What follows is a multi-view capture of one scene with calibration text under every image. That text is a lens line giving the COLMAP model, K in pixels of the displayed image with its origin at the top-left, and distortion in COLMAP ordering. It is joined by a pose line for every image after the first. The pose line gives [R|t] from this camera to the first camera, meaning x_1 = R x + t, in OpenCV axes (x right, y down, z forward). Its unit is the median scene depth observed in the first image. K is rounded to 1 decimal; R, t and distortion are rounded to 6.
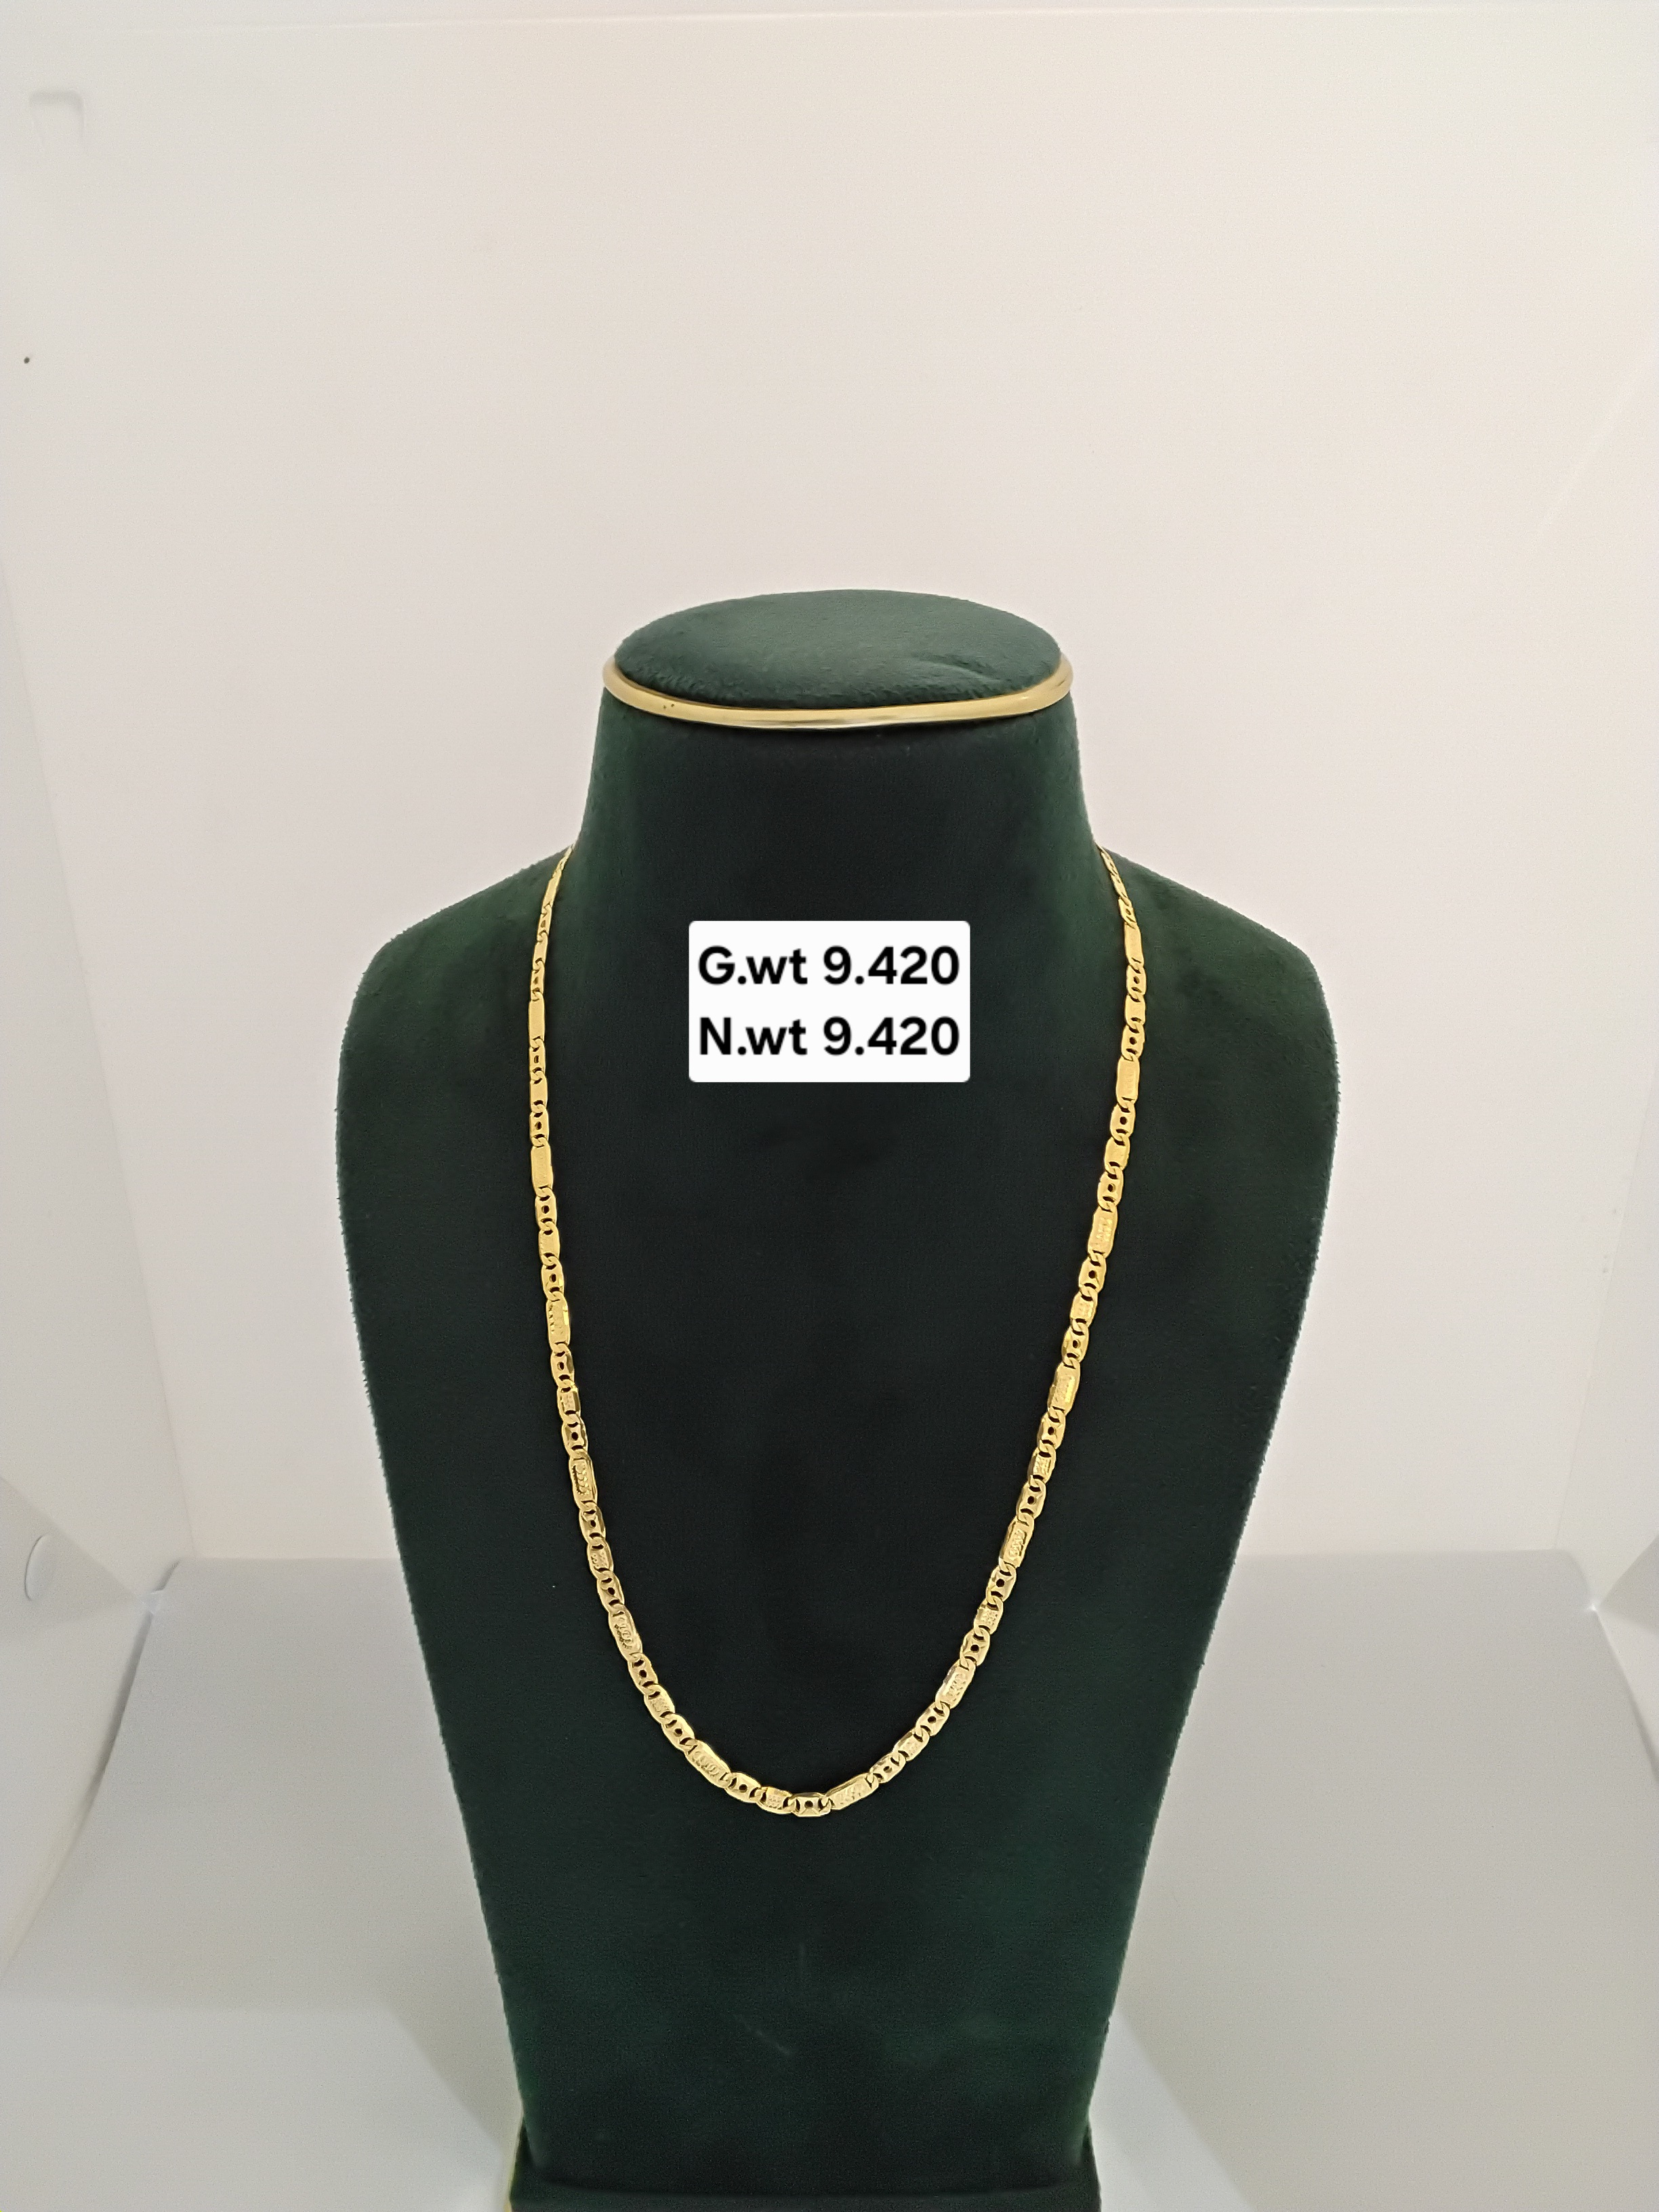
lens RADIAL K [[1741.3, 0, 831.6], [0, 1741.3, 1107.4], [0, 0, 1]] dist [0.090082, -0.148835]
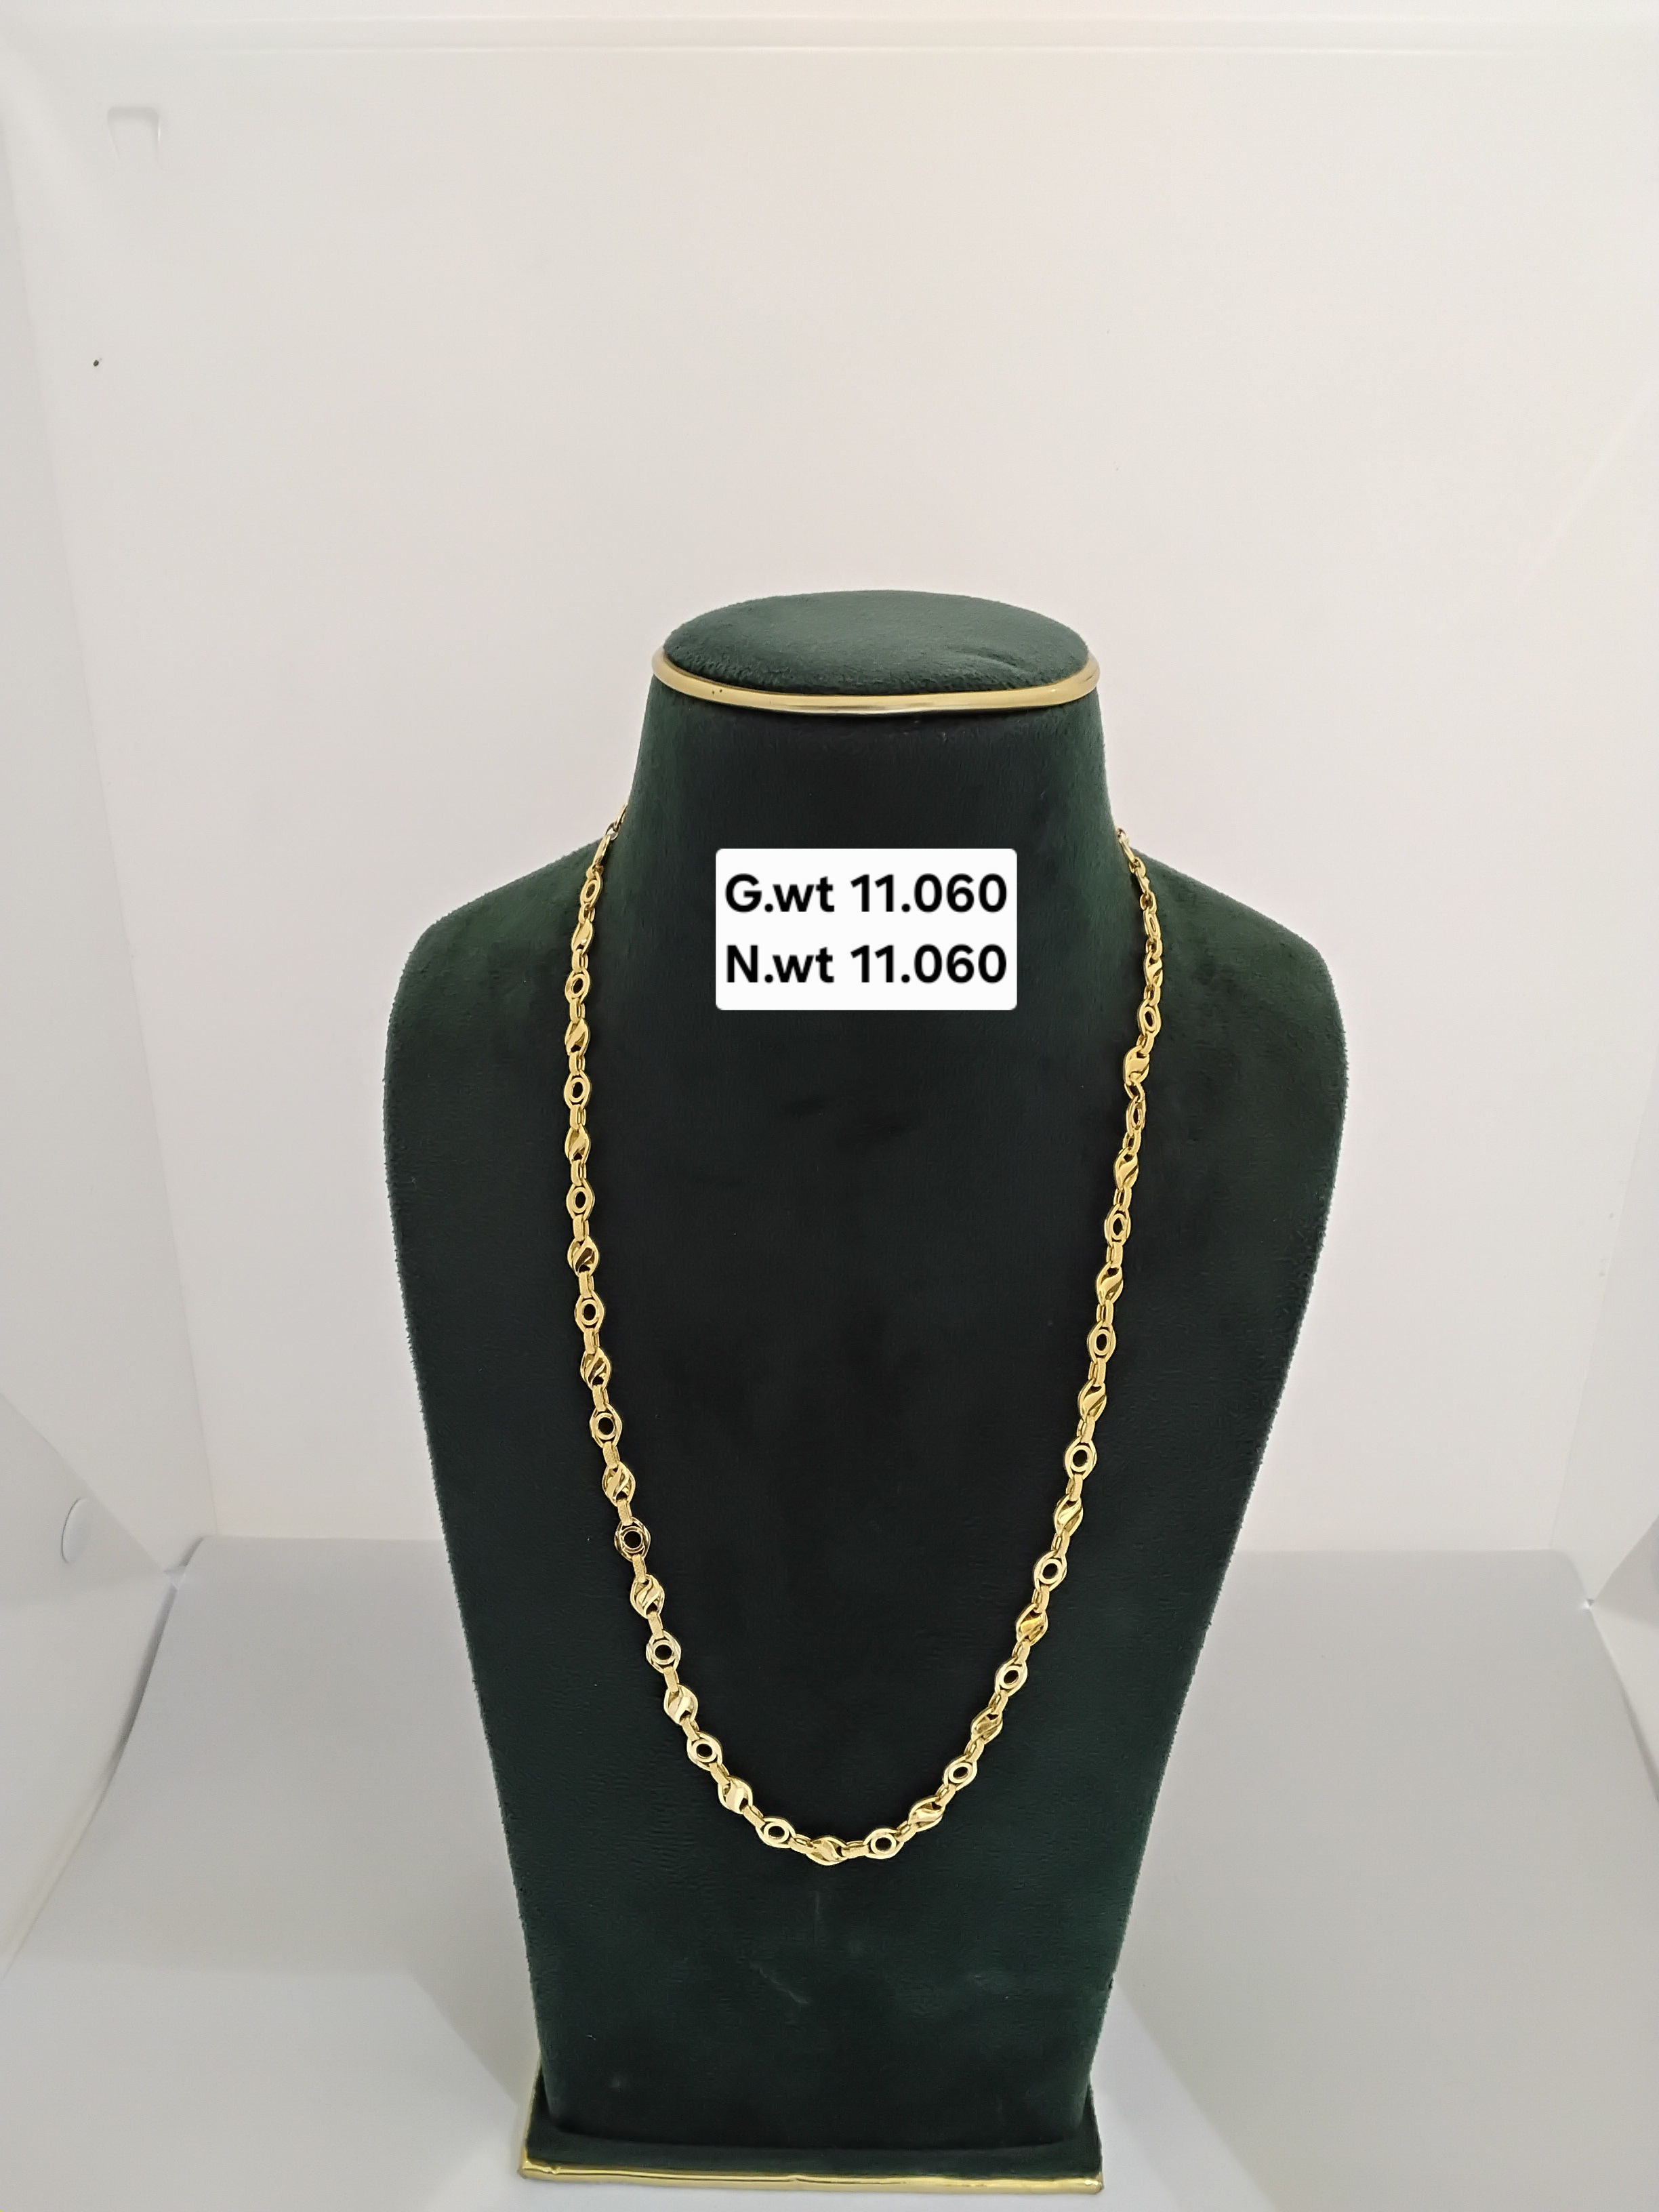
lens RADIAL K [[1741.3, 0, 831.6], [0, 1741.3, 1107.4], [0, 0, 1]] dist [0.090082, -0.148835]
pose [[0.999845, 0.017578, 0.000845, -0.018263], [-0.017558, 0.999639, -0.020319, 0.036441], [-0.001202, 0.020301, 0.999793, -0.042650]]
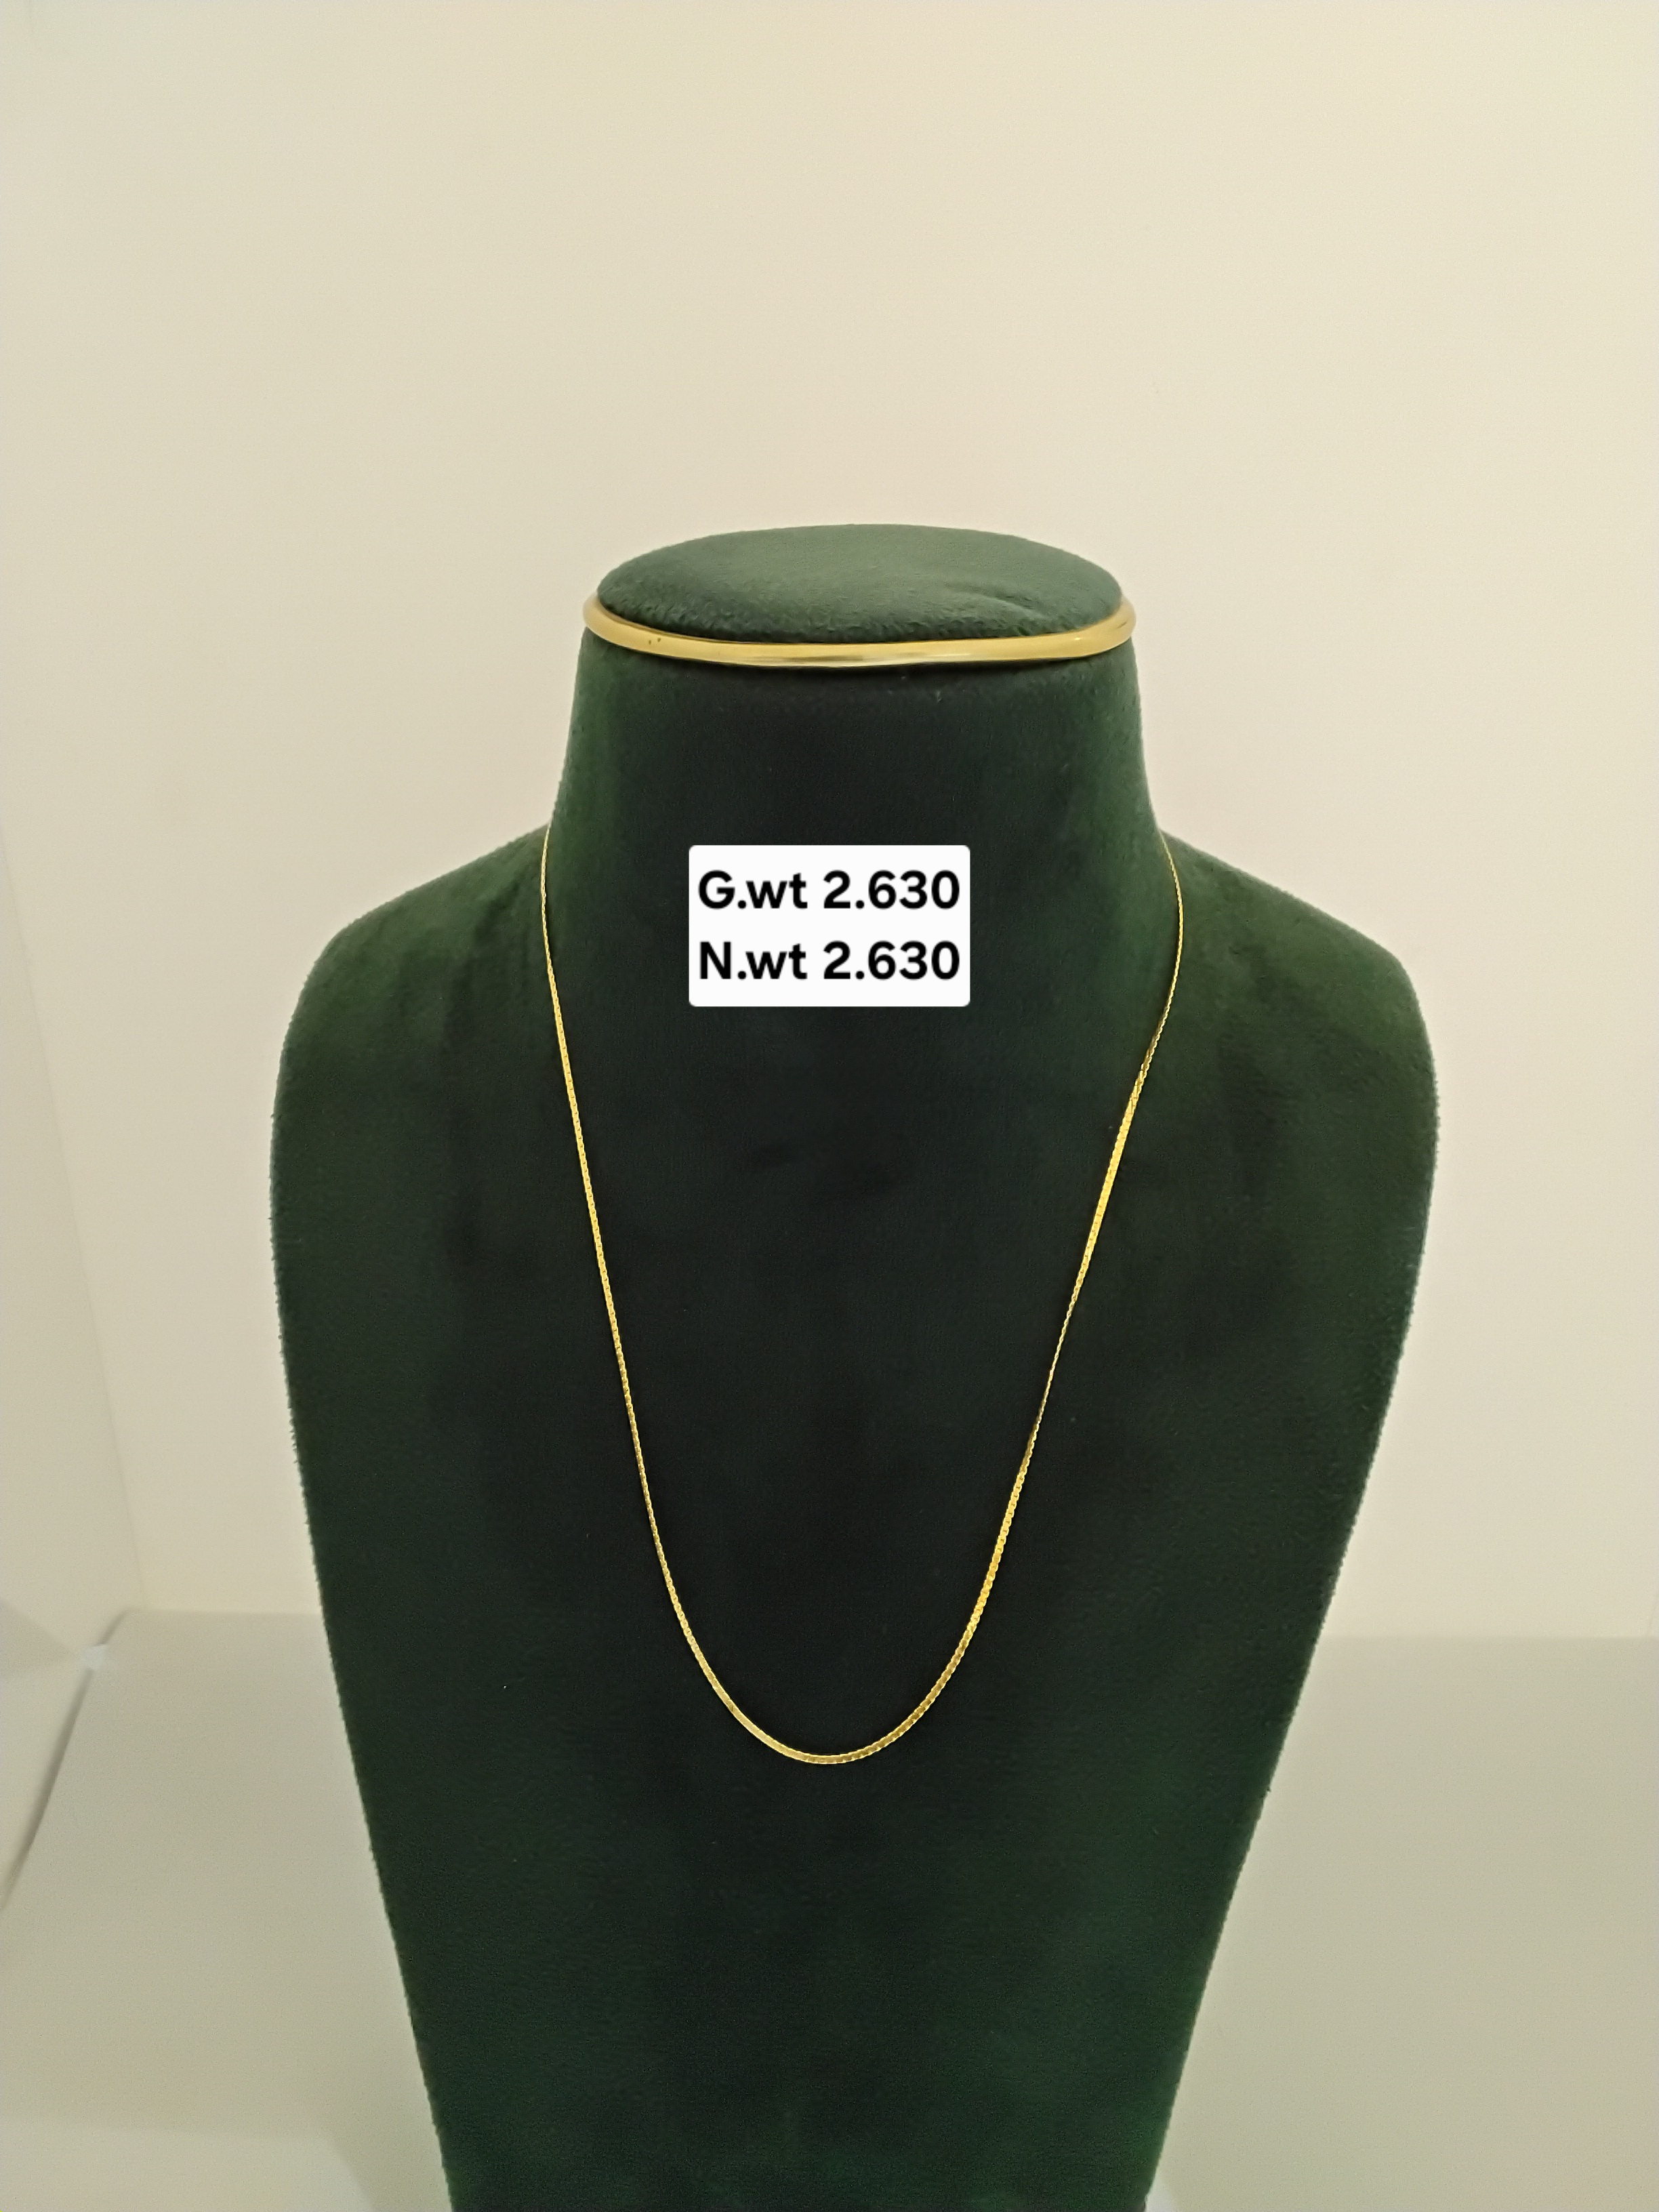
lens RADIAL K [[1753.5, 0, 831.3], [0, 1753.5, 1109.6], [0, 0, 1]] dist [0.095697, -0.163867]
pose [[0.999647, 0.019289, -0.018282, 0.010207], [-0.019562, 0.999698, -0.014893, 0.006288], [0.017989, 0.015245, 0.999722, 0.138431]]
